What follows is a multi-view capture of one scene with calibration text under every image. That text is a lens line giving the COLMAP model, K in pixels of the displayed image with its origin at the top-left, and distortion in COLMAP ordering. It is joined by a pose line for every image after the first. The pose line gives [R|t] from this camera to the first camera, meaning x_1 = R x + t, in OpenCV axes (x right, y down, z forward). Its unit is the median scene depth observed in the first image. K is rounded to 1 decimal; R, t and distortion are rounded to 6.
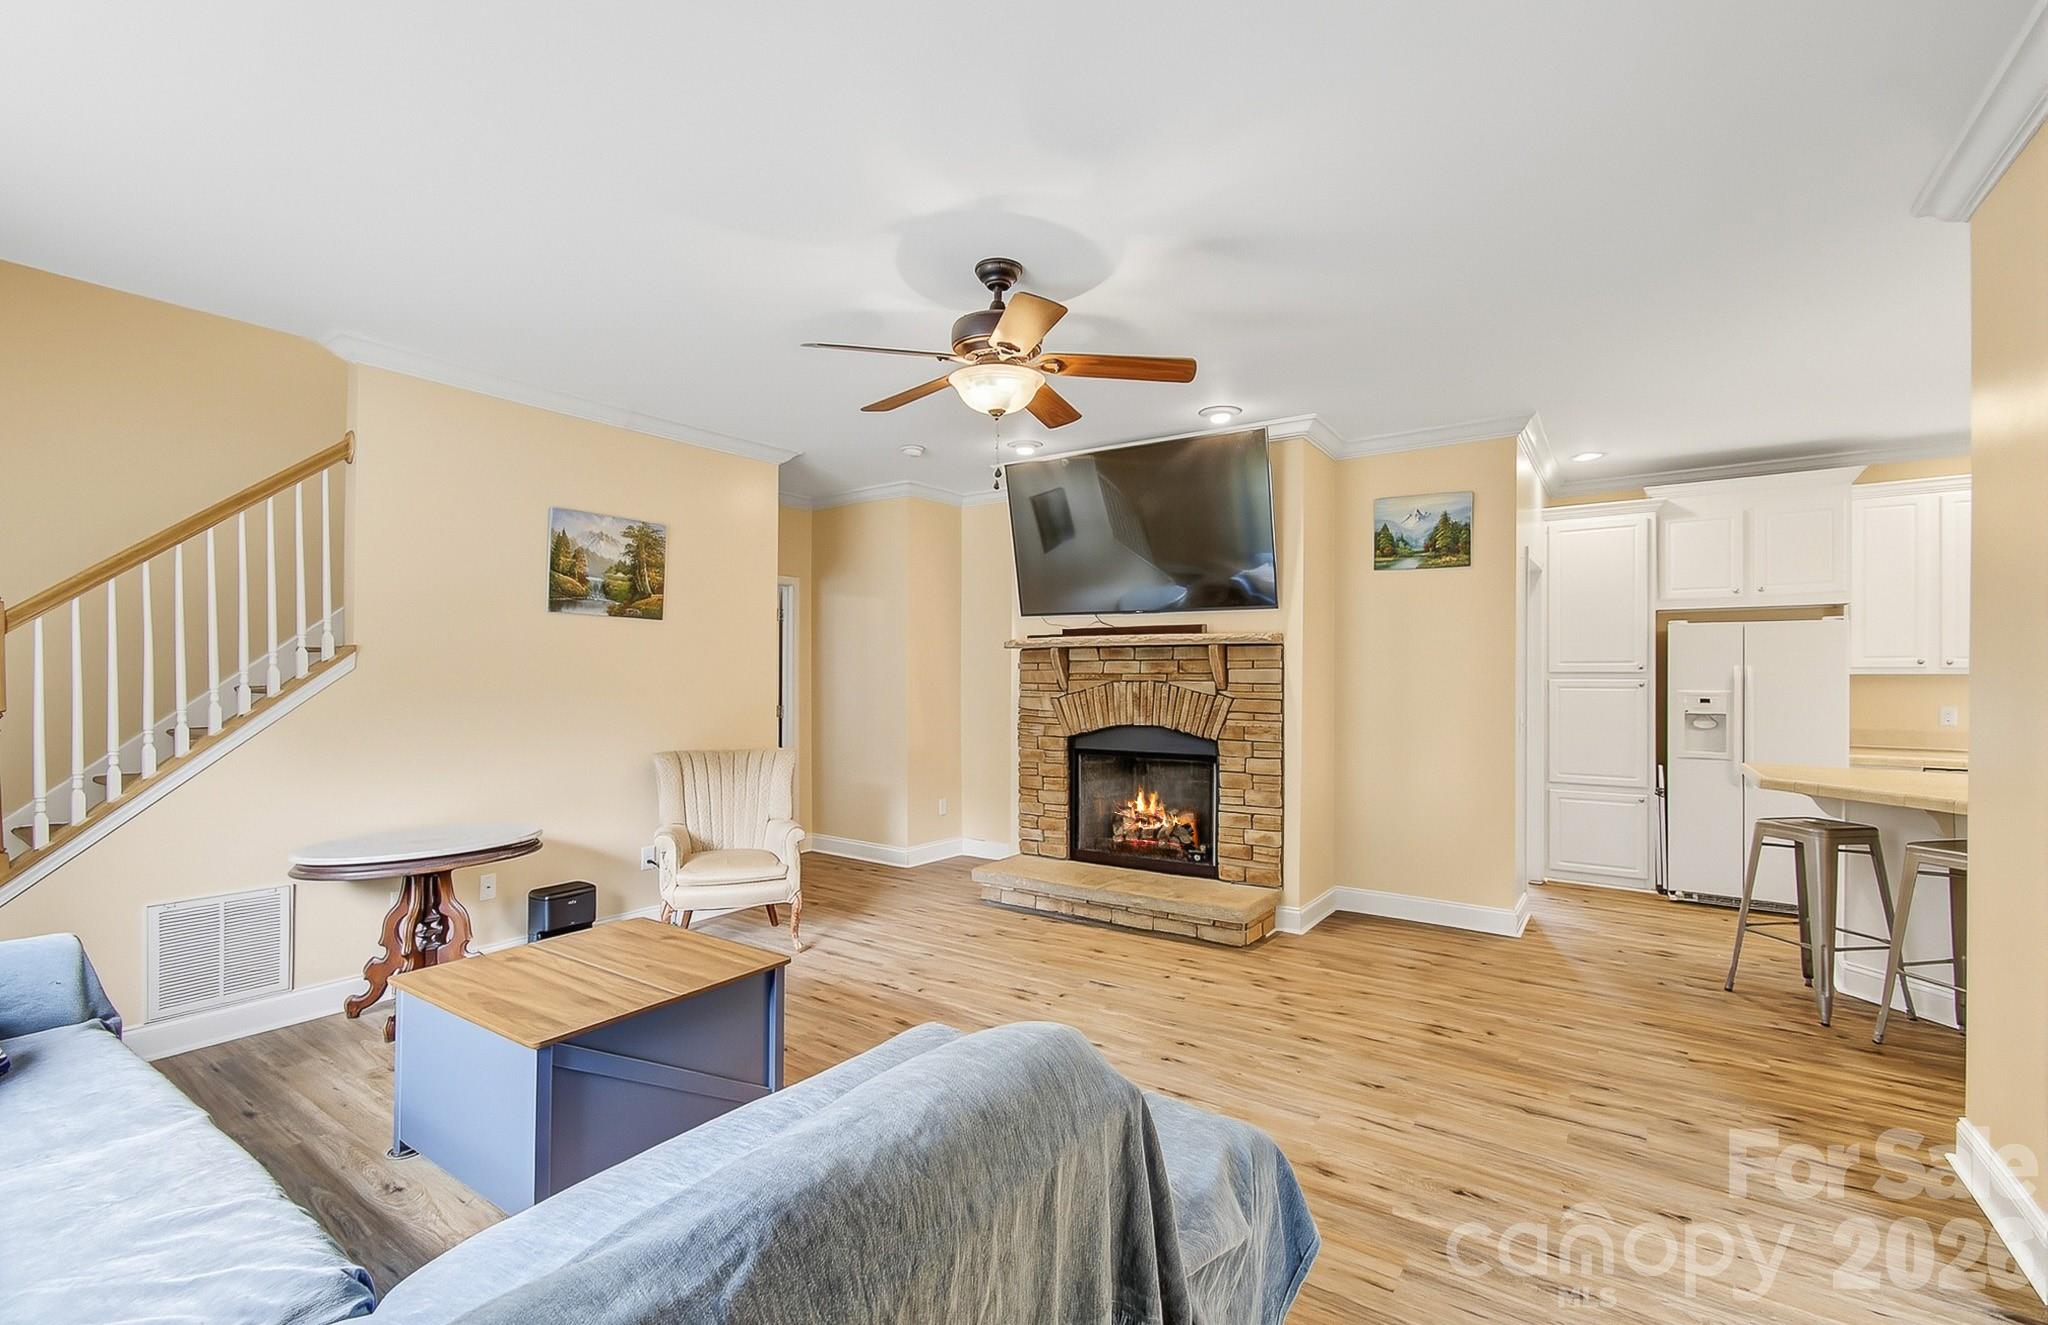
lens RADIAL K [[878.1, 0, 1014.5], [0, 878.1, 670.4], [0, 0, 1]] dist [-0.012590, 0.000736]
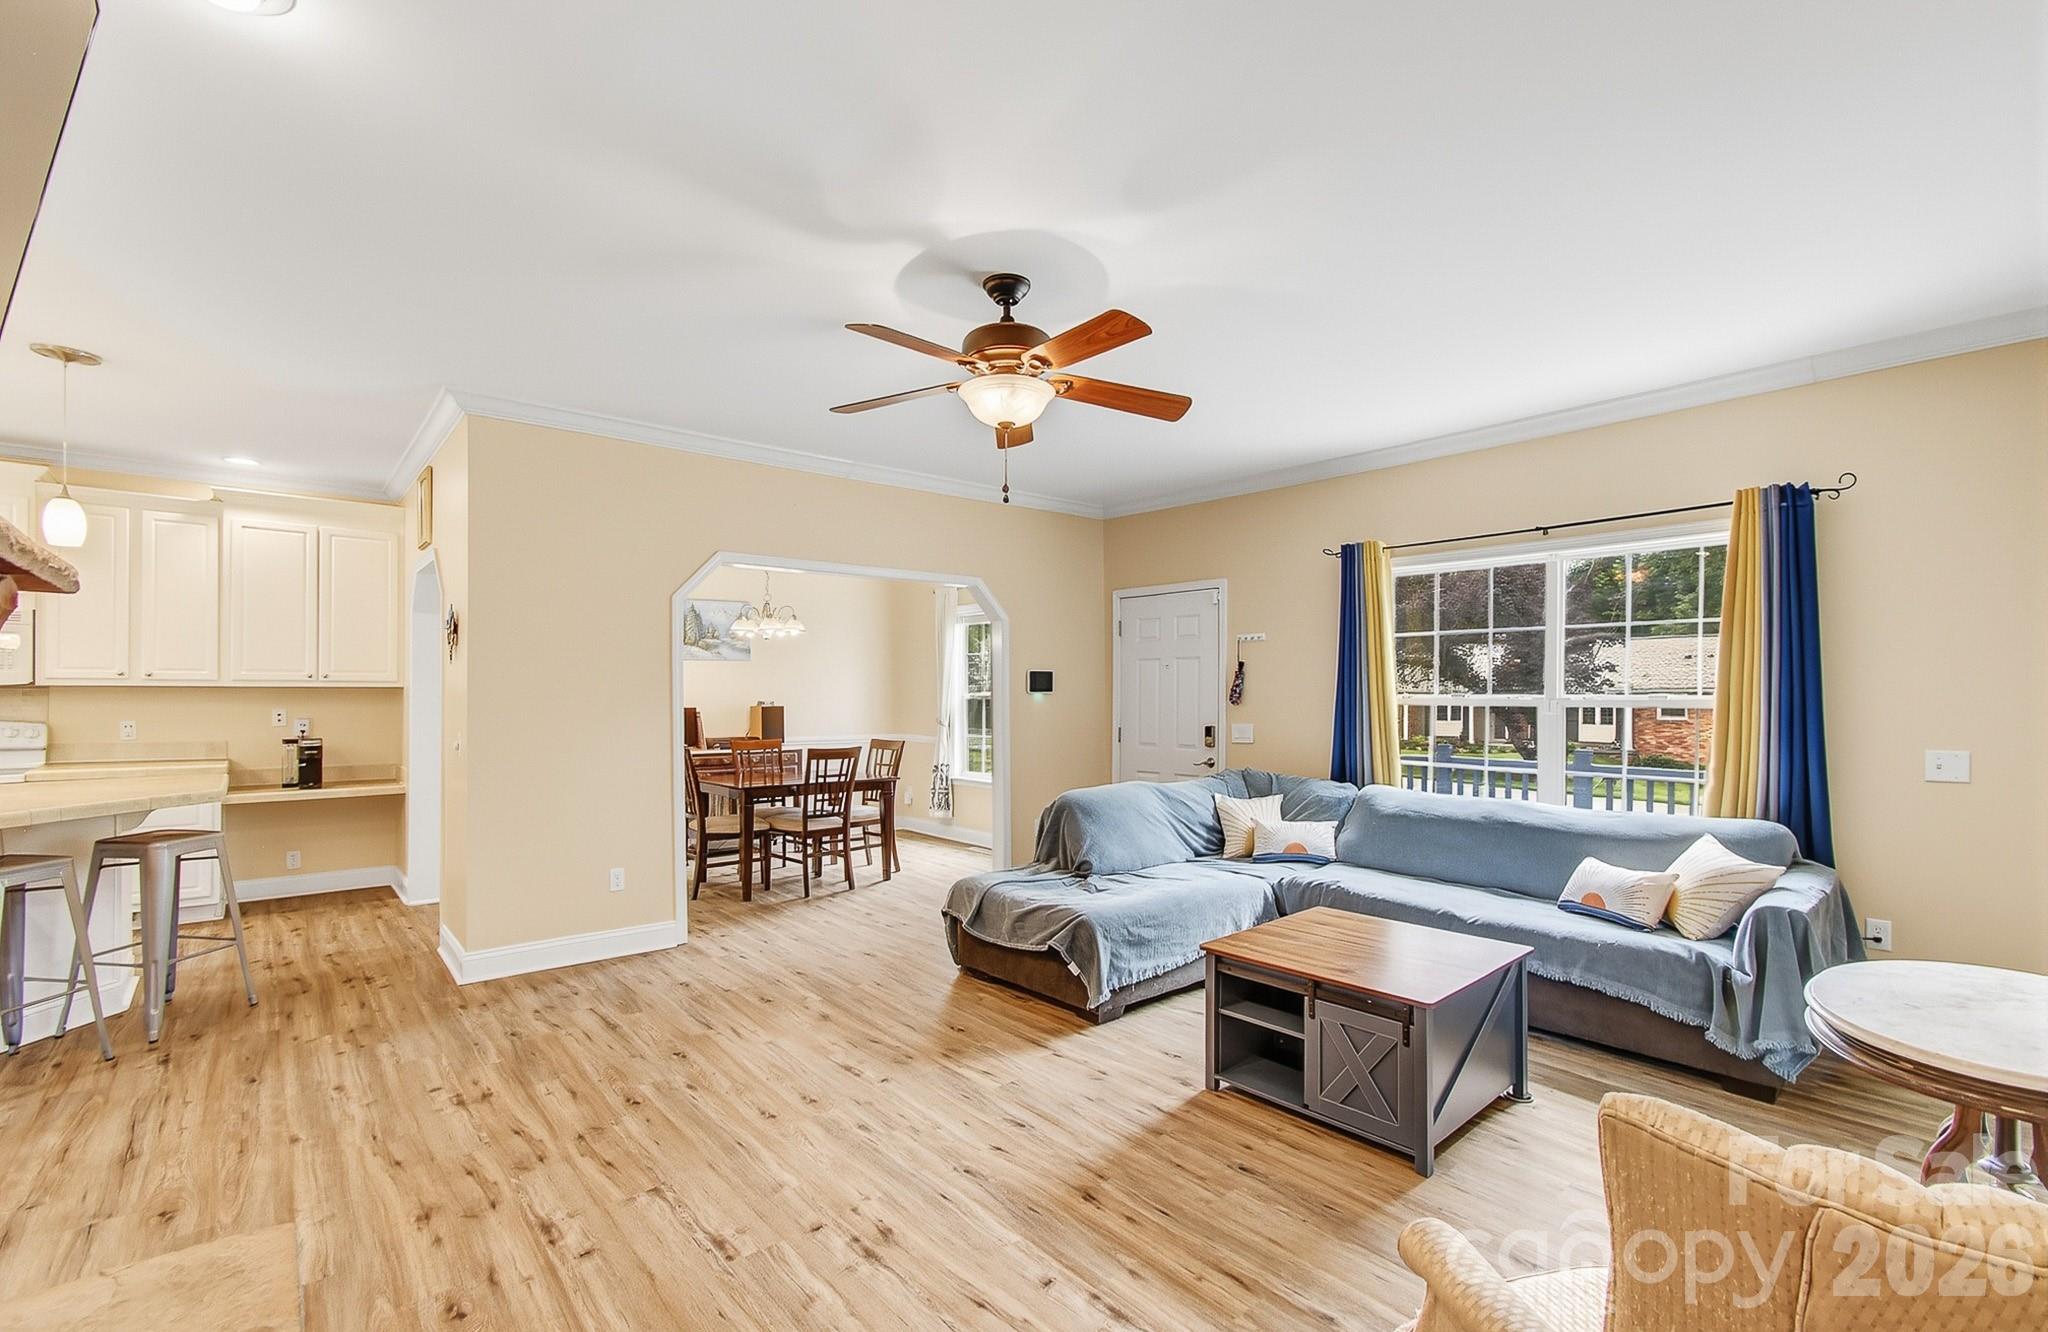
lens RADIAL K [[878.1, 0, 1021.2], [0, 878.1, 681.7], [0, 0, 1]] dist [-0.012590, 0.000736]
pose [[-0.969200, -0.001633, 0.246269, -0.246025], [-0.005461, 0.999875, -0.014860, 0.011496], [-0.246214, -0.015747, -0.969088, 1.696632]]
